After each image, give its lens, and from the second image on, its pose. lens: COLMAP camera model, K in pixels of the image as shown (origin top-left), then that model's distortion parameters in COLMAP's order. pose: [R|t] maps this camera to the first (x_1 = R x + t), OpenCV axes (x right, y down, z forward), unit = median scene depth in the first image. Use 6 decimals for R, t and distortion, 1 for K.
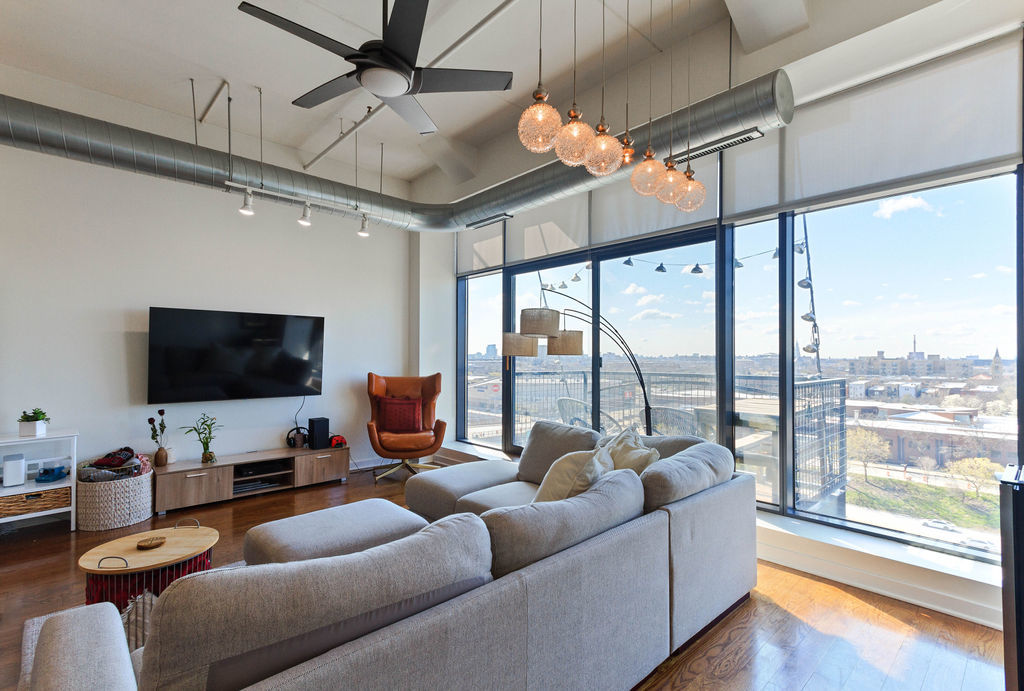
lens RADIAL K [[477.1, 0, 511.2], [0, 477.1, 350.6], [0, 0, 1]] dist [0.016277, -0.000476]
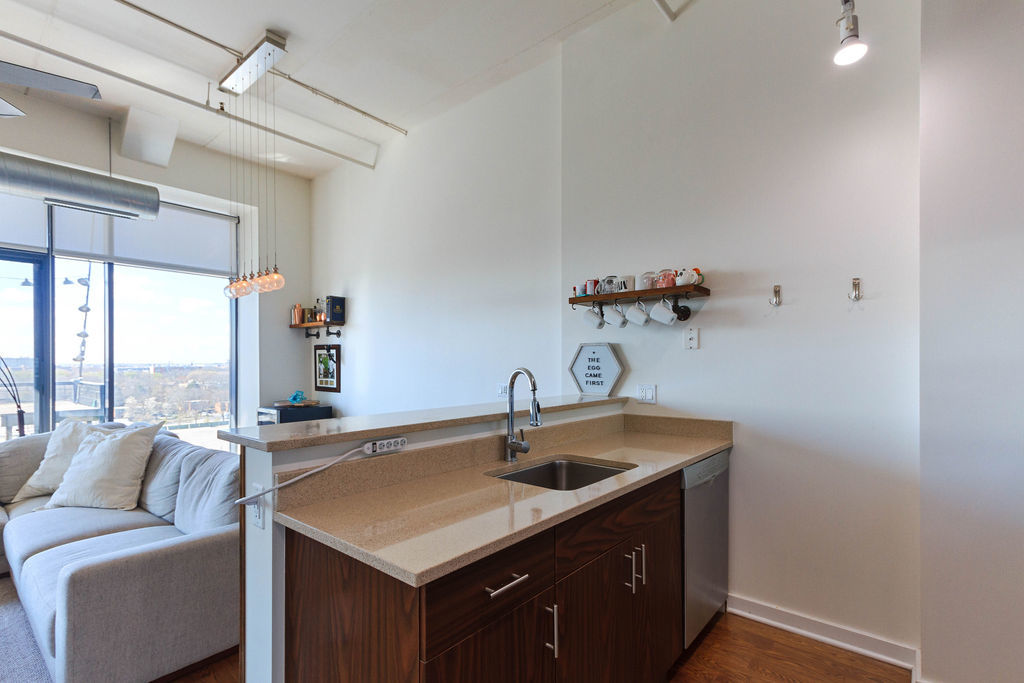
lens RADIAL K [[477.1, 0, 515.6], [0, 477.1, 370.5], [0, 0, 1]] dist [0.016277, -0.000476]
pose [[-0.128136, -0.020659, 0.991541, -0.699762], [-0.009940, 0.999760, 0.019546, -0.008155], [-0.991707, -0.007351, -0.128311, 0.003188]]
